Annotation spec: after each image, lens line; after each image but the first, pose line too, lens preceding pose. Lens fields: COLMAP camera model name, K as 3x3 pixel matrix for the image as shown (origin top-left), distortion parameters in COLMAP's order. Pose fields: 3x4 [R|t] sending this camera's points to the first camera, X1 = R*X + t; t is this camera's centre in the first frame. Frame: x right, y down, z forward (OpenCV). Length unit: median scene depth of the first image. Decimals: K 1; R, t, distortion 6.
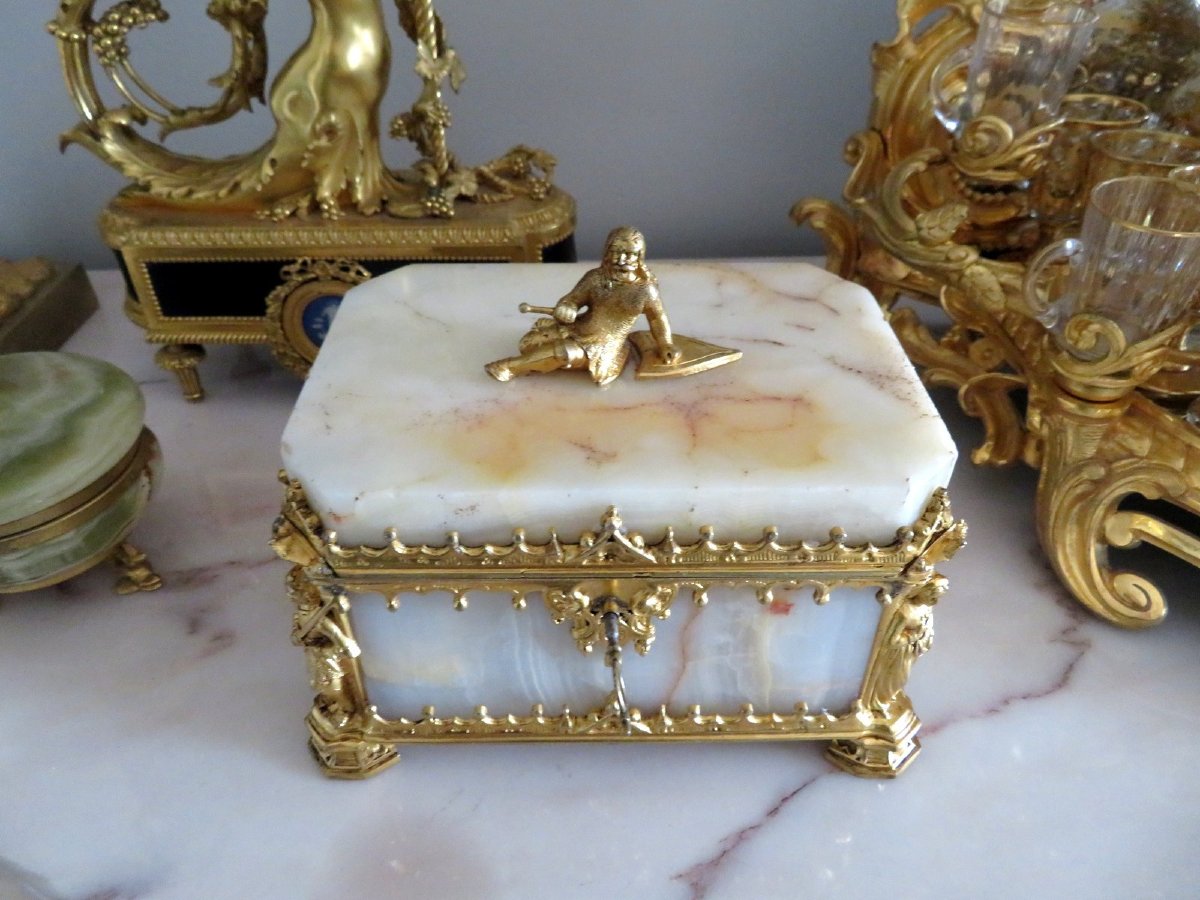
lens RADIAL K [[869.2, 0, 592.8], [0, 869.2, 452.7], [0, 0, 1]] dist [-0.000940, 0.004033]
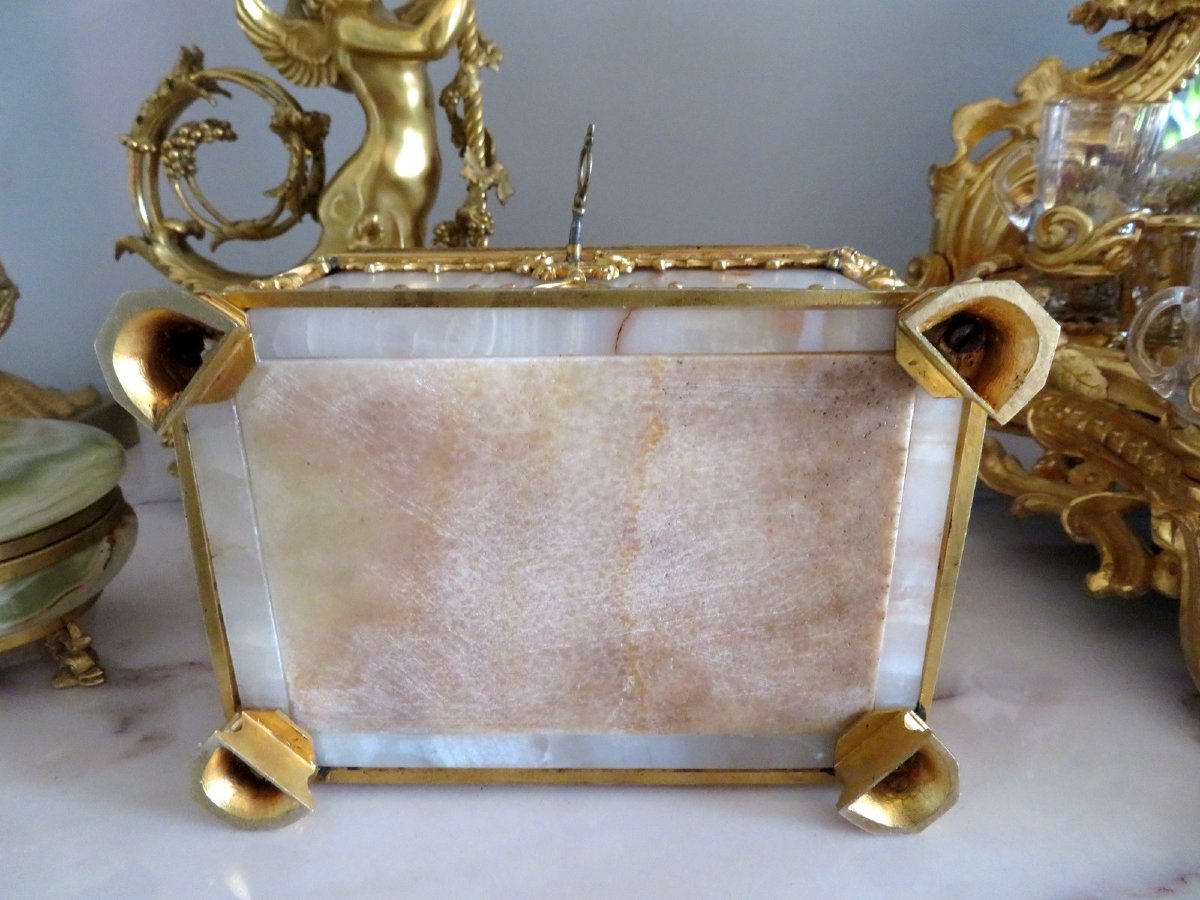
lens RADIAL K [[869.2, 0, 591.2], [0, 869.2, 453.1], [0, 0, 1]] dist [-0.000940, 0.004033]
pose [[0.995569, 0.024699, -0.090732, 0.043005], [-0.050913, 0.952807, -0.299276, 0.152234], [0.079058, 0.302569, 0.949843, 0.148247]]
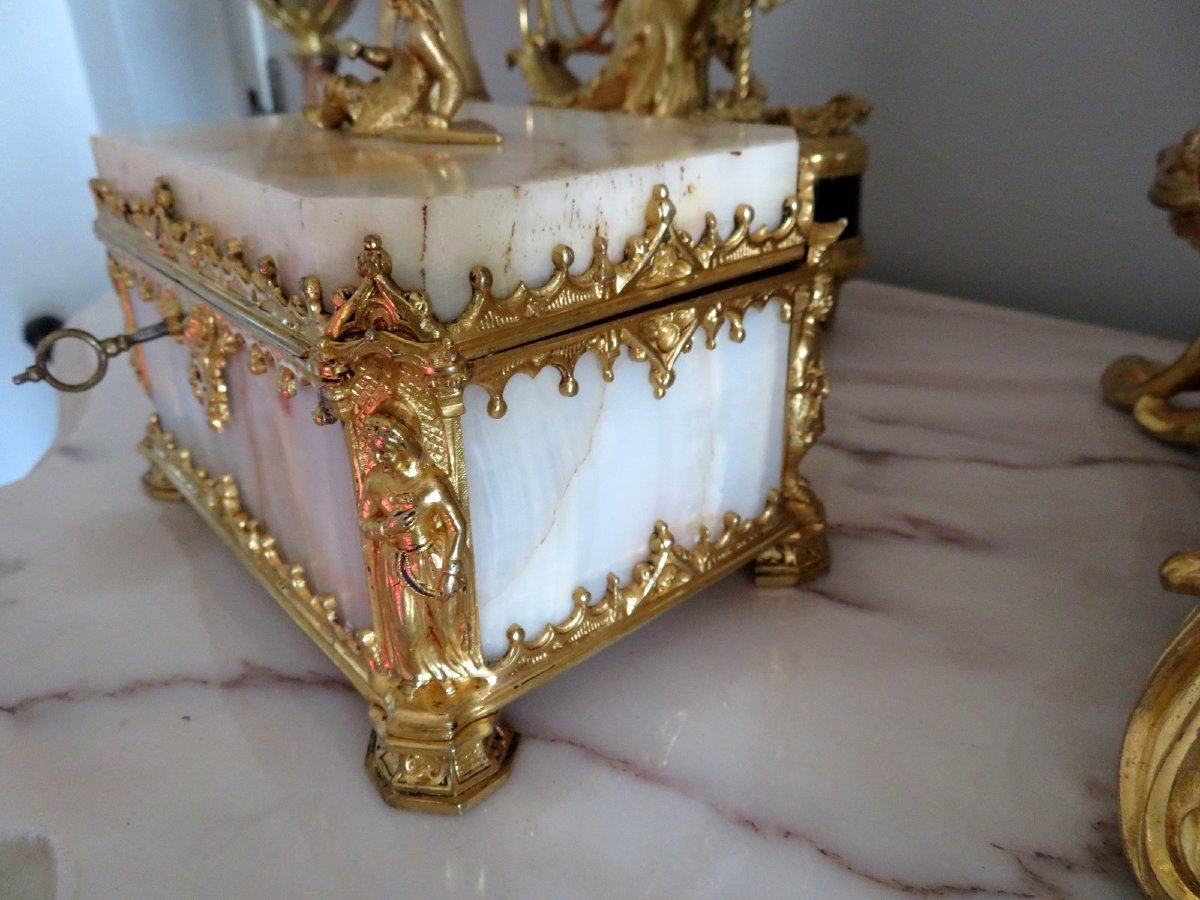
lens RADIAL K [[869.2, 0, 591.1], [0, 869.2, 456.2], [0, 0, 1]] dist [-0.000940, 0.004033]
pose [[0.632323, 0.325599, -0.702960, 0.555280], [-0.454728, 0.890624, 0.003487, 0.102210], [0.627208, 0.317451, 0.711220, 0.362127]]
